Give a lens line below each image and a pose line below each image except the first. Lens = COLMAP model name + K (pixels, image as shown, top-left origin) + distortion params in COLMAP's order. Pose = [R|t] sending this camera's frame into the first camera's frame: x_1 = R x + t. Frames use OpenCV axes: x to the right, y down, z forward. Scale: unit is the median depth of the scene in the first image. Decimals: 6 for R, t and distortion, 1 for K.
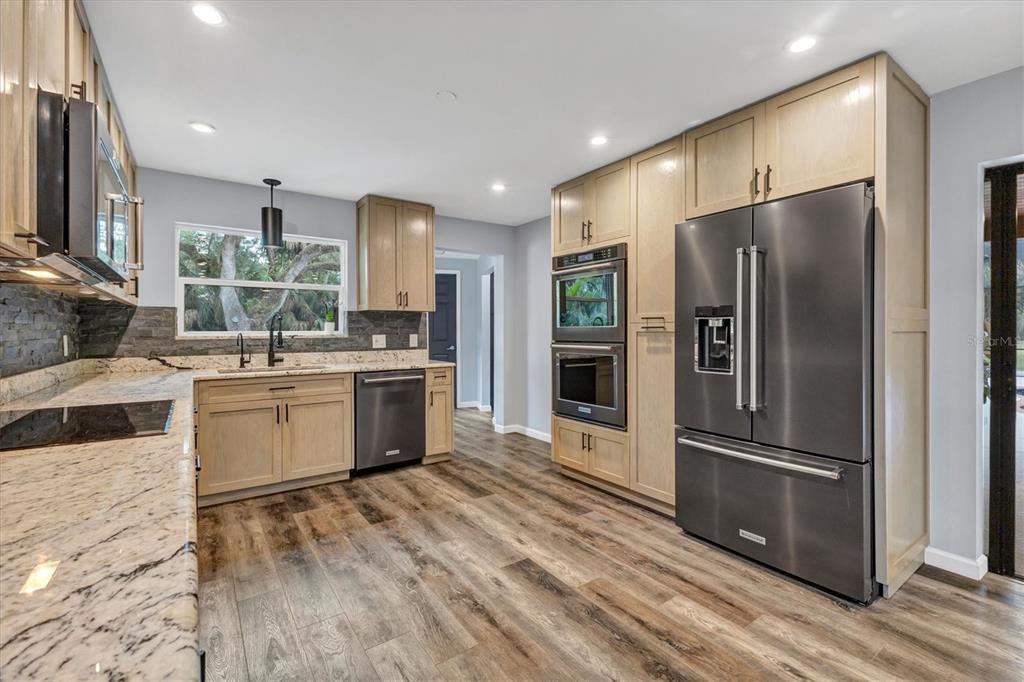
lens RADIAL K [[451.6, 0, 512.3], [0, 451.6, 336.9], [0, 0, 1]] dist [0.002803, -0.000063]
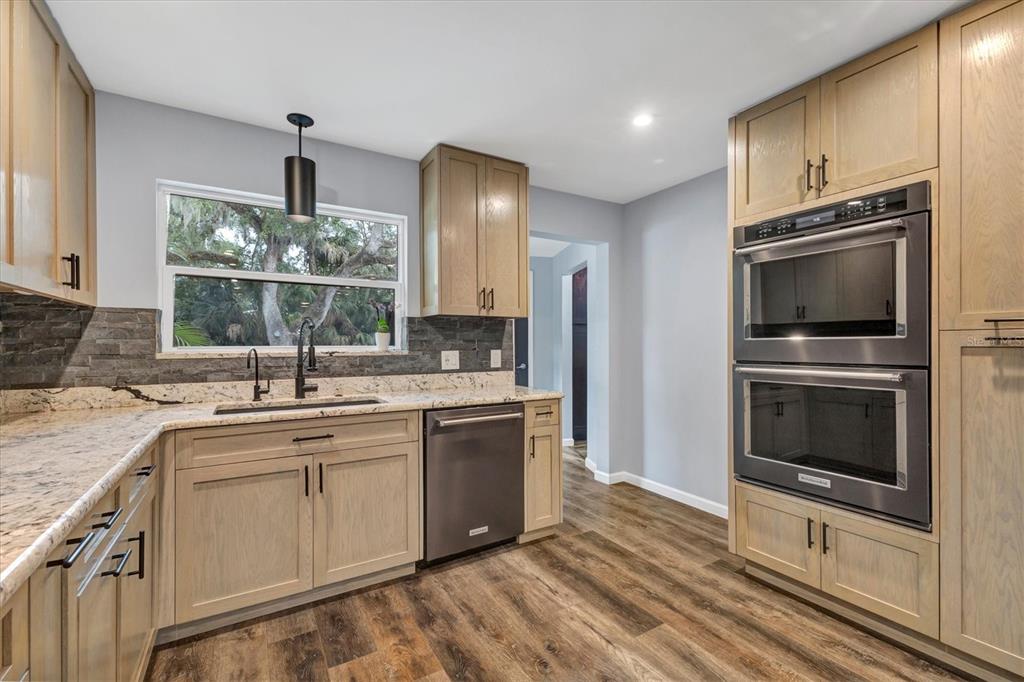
lens RADIAL K [[445.5, 0, 514.0], [0, 445.5, 351.1], [0, 0, 1]] dist [0.003528, 0.000187]
pose [[0.997545, 0.000412, -0.070025, -0.174057], [-0.000424, 1.000000, -0.000161, -0.004862], [0.070025, 0.000190, 0.997545, 0.370954]]
